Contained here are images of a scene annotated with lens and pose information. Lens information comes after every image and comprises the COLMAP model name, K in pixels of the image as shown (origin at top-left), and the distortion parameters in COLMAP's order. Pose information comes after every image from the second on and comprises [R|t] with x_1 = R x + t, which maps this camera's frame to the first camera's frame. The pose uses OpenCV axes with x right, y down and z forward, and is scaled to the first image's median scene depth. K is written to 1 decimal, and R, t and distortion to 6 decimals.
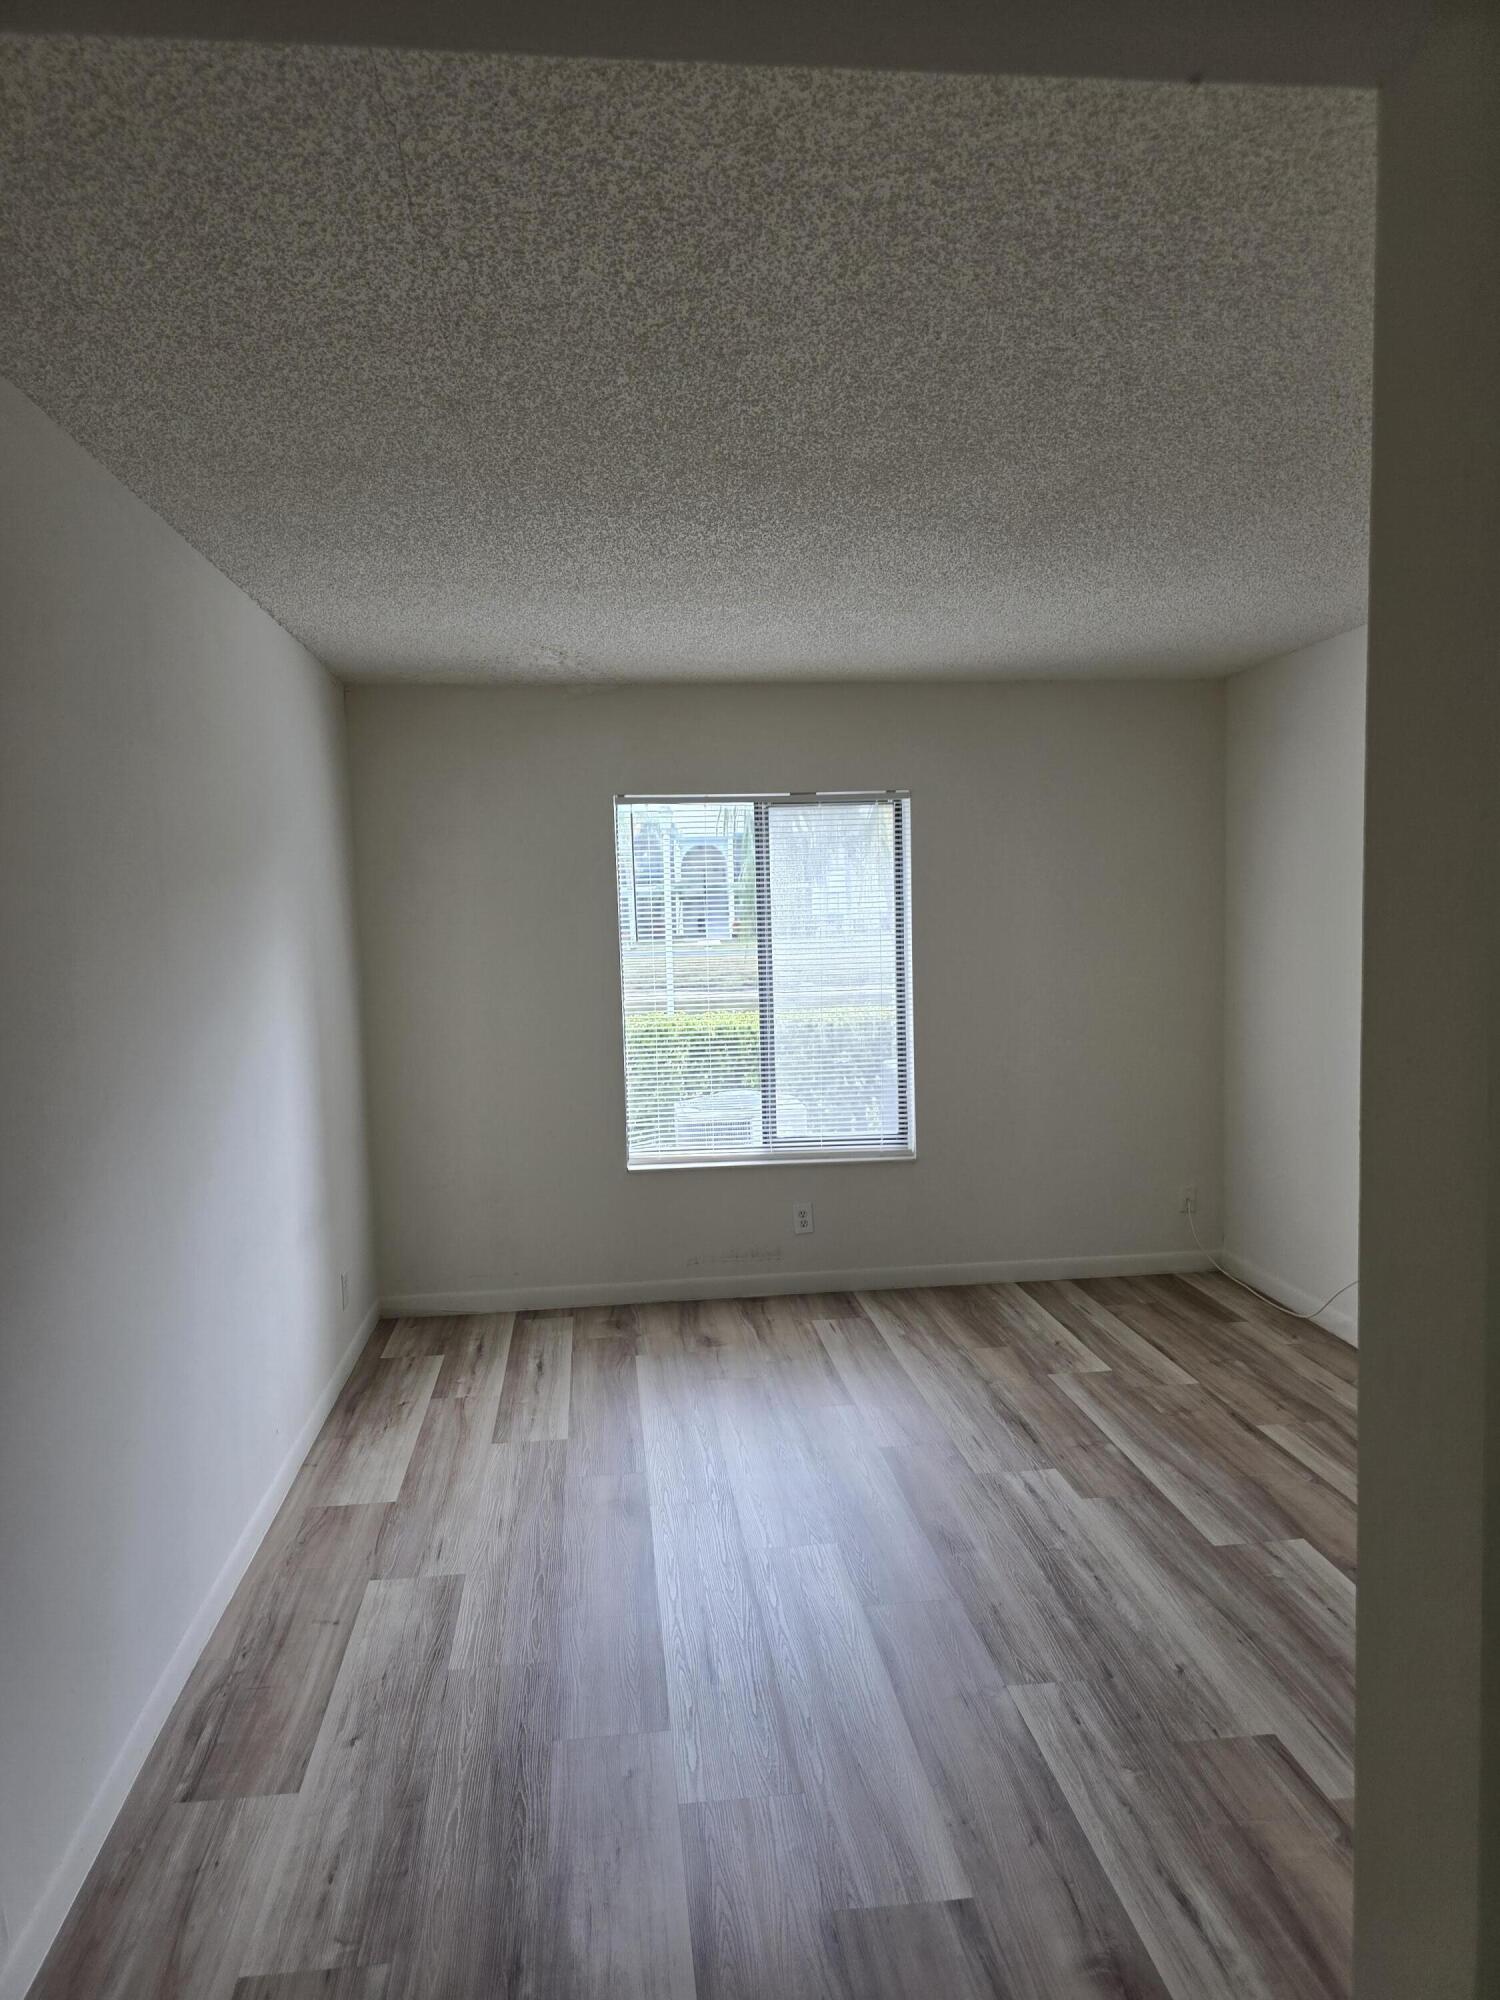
lens RADIAL K [[1324.4, 0, 710.6], [0, 1324.4, 1019.3], [0, 0, 1]] dist [0.042045, -0.034626]
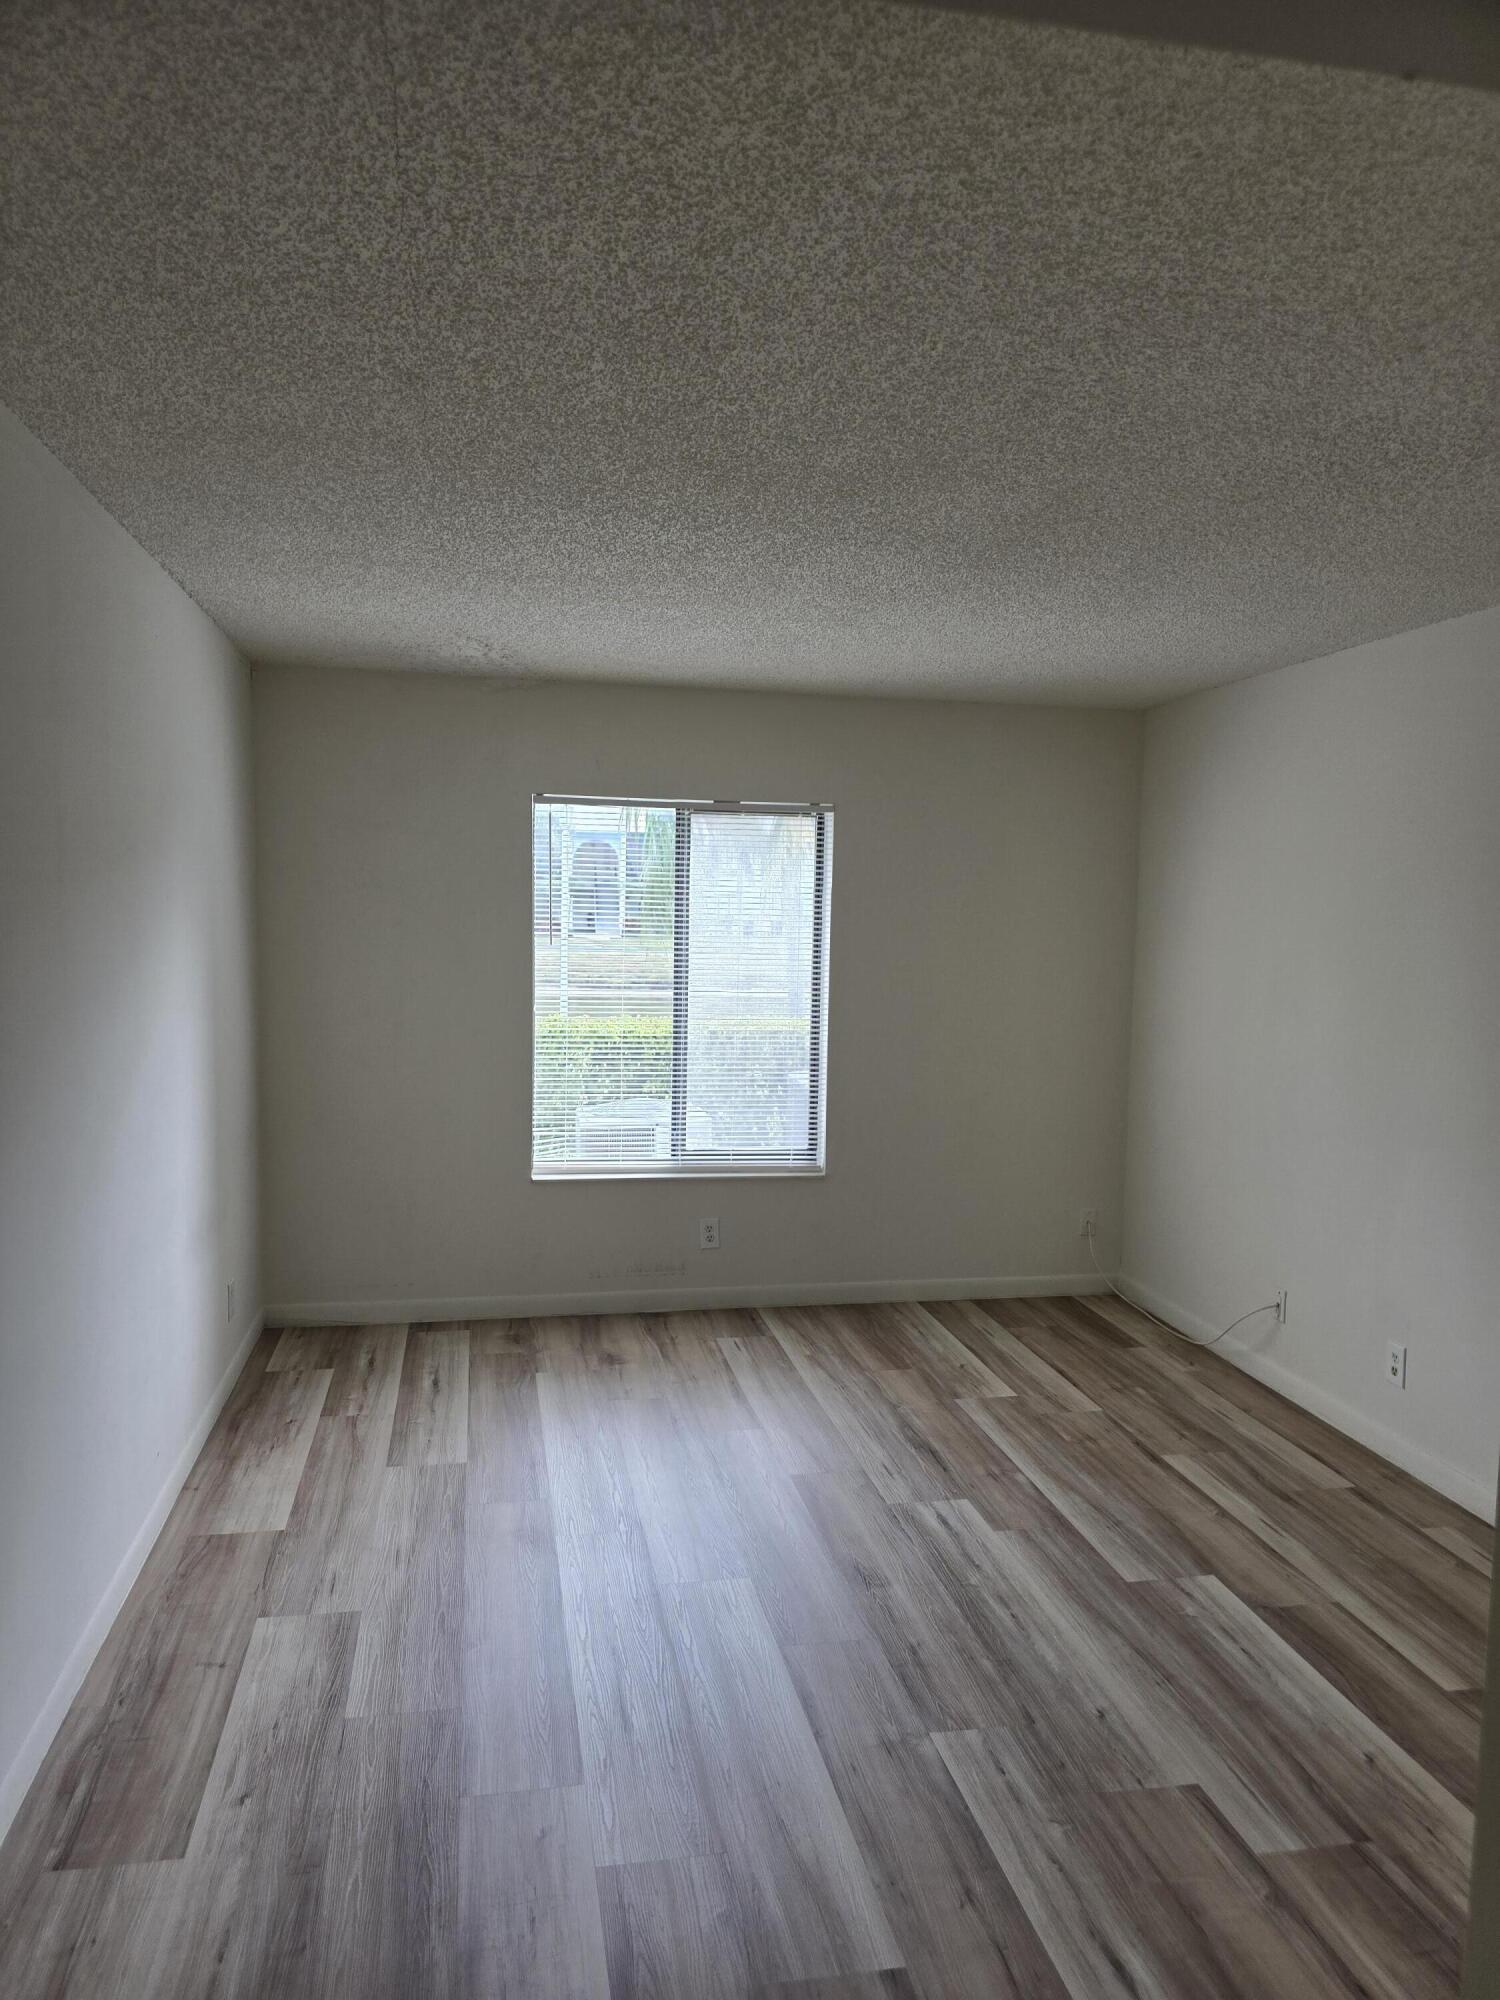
lens RADIAL K [[1324.4, 0, 704.4], [0, 1324.4, 1019.8], [0, 0, 1]] dist [0.042045, -0.034626]
pose [[0.995923, 0.037006, 0.082271, -0.037262], [-0.037138, 0.999310, 0.000073, -0.014330], [-0.082211, -0.003128, 0.996610, 0.036847]]
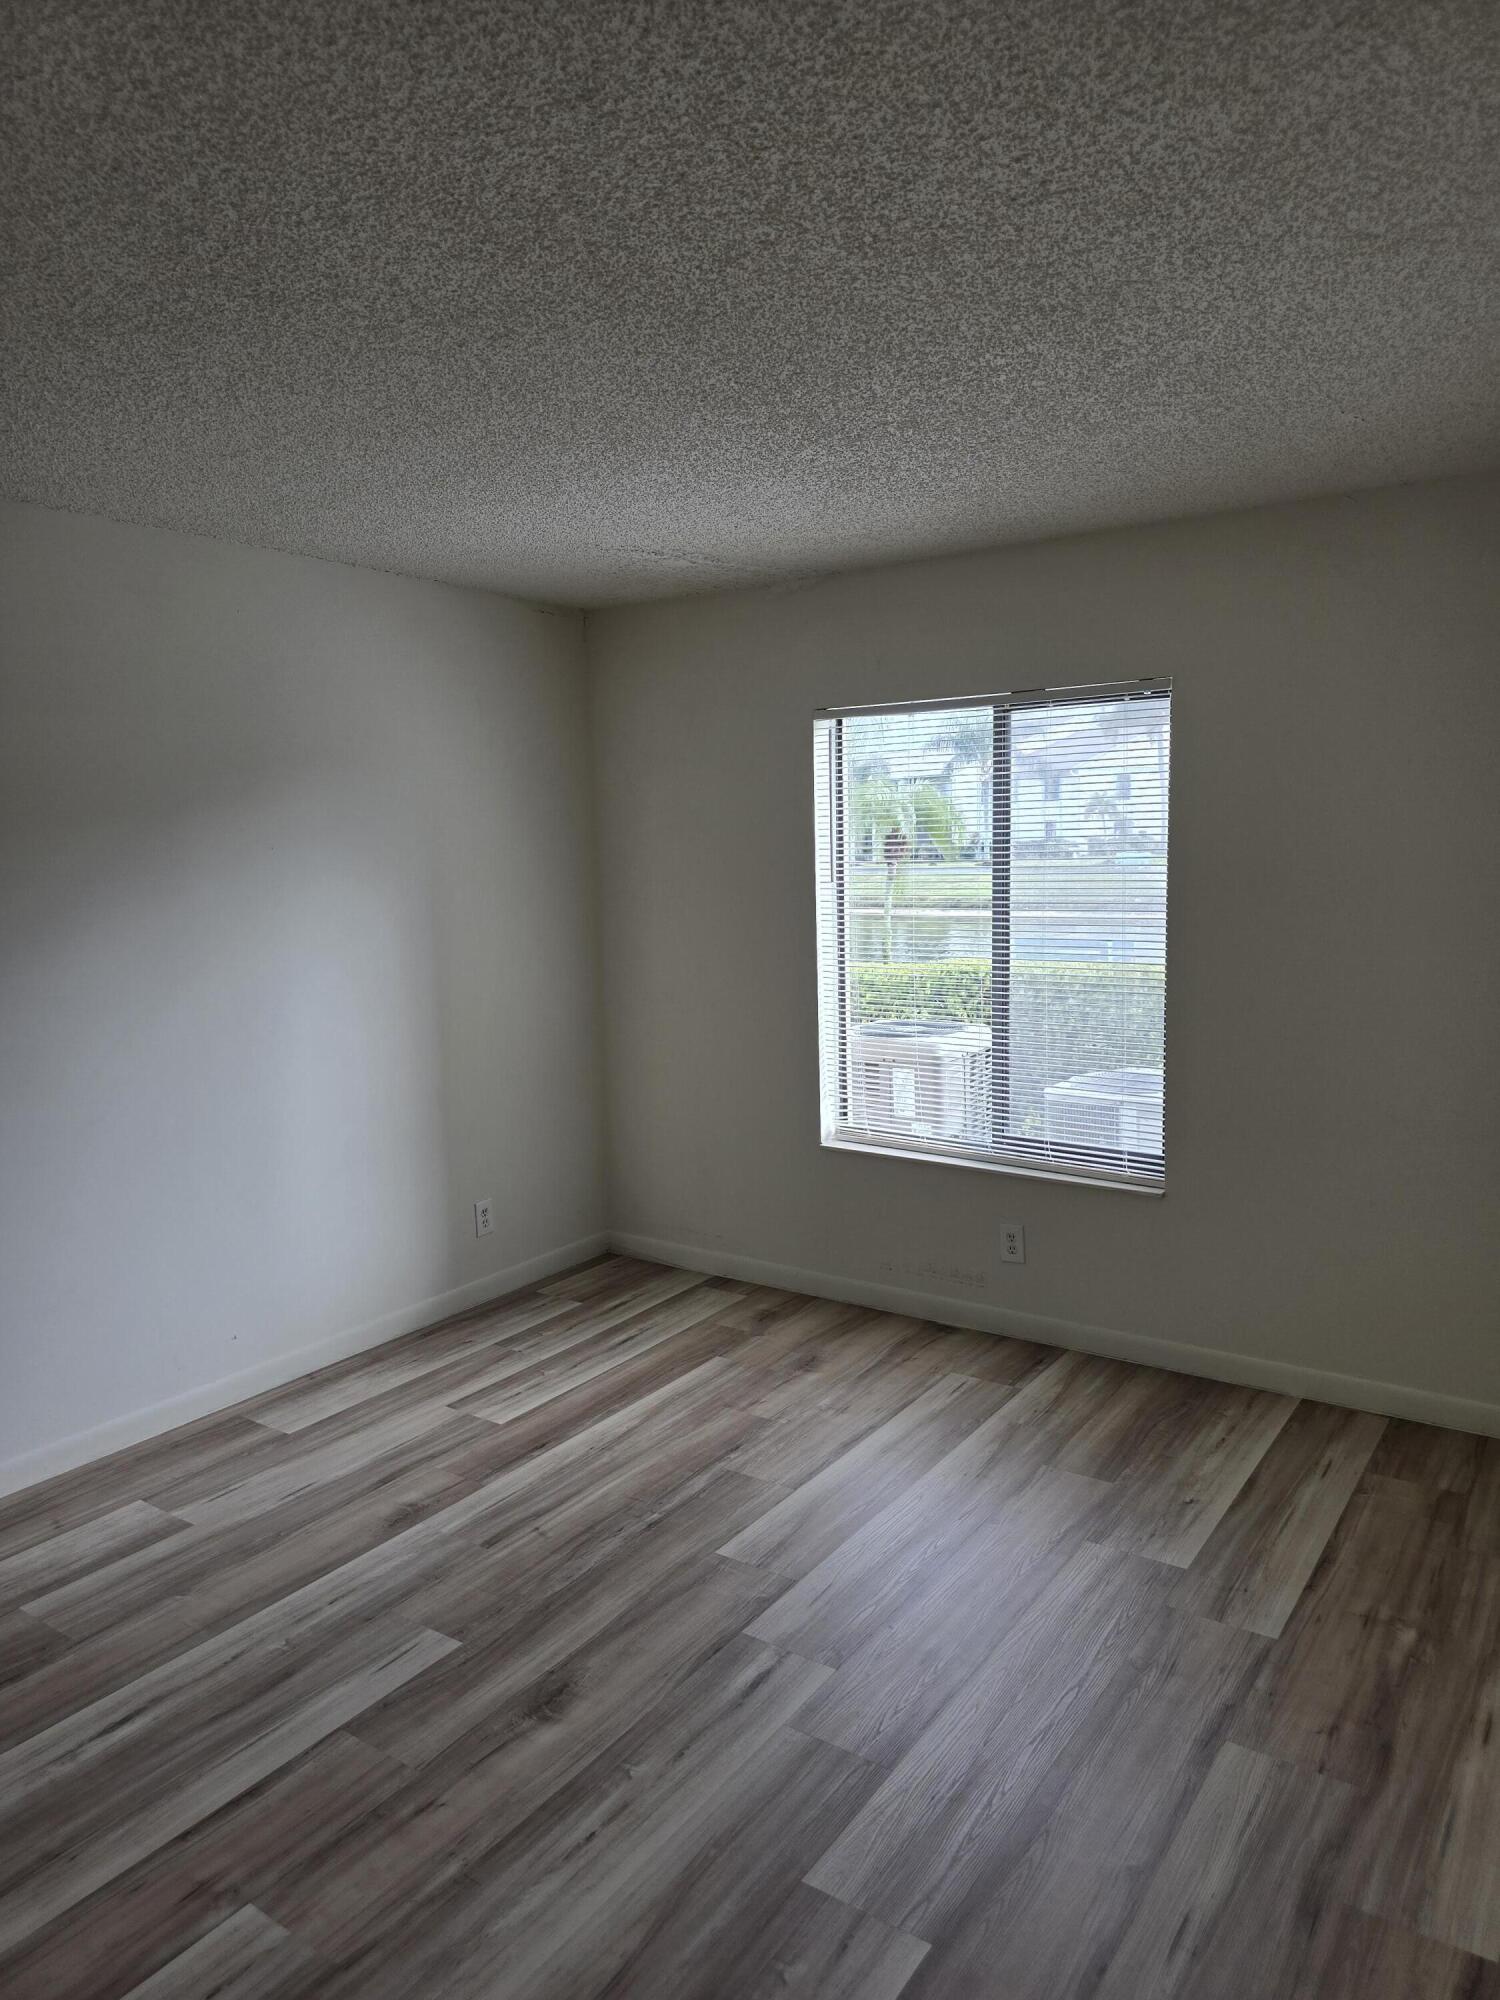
lens RADIAL K [[1324.4, 0, 737.7], [0, 1324.4, 1006.5], [0, 0, 1]] dist [0.042045, -0.034626]
pose [[0.767515, 0.094233, -0.634067, 0.774993], [-0.054875, 0.995164, 0.081473, -0.078051], [0.638678, -0.027738, 0.768974, 0.537550]]
